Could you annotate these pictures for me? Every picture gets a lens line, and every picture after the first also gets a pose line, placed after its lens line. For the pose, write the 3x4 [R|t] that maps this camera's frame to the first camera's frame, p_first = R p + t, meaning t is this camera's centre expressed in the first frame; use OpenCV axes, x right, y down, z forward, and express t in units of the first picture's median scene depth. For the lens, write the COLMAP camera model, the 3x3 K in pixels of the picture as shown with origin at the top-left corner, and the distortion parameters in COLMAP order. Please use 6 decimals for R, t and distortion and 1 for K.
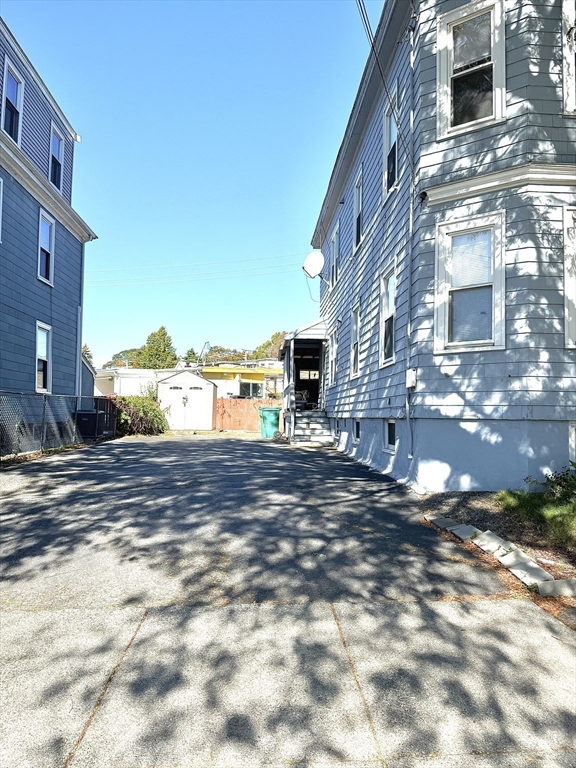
lens RADIAL K [[580.2, 0, 283.7], [0, 580.2, 390.3], [0, 0, 1]] dist [0.031000, -0.049914]
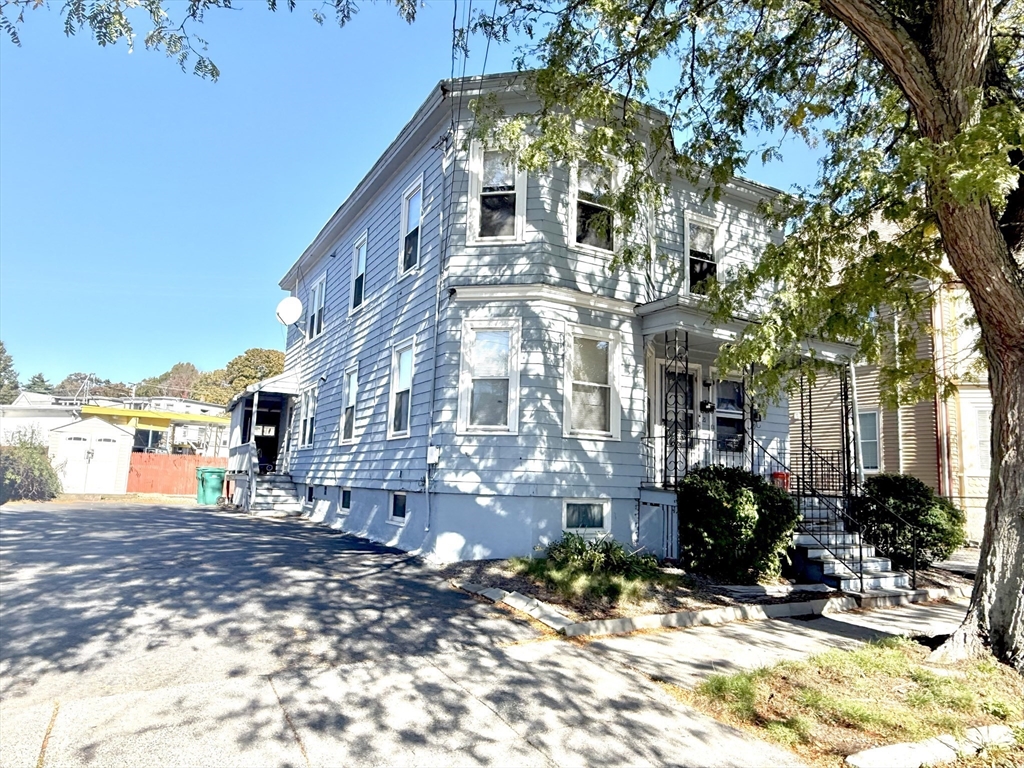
lens RADIAL K [[679.1, 0, 511.4], [0, 679.1, 382.3], [0, 0, 1]] dist [0.026613, -0.010162]
pose [[0.890925, 0.089165, 0.445311, -0.241621], [-0.048014, 0.993535, -0.102876, -0.034655], [-0.451604, 0.070274, 0.889446, -0.213642]]
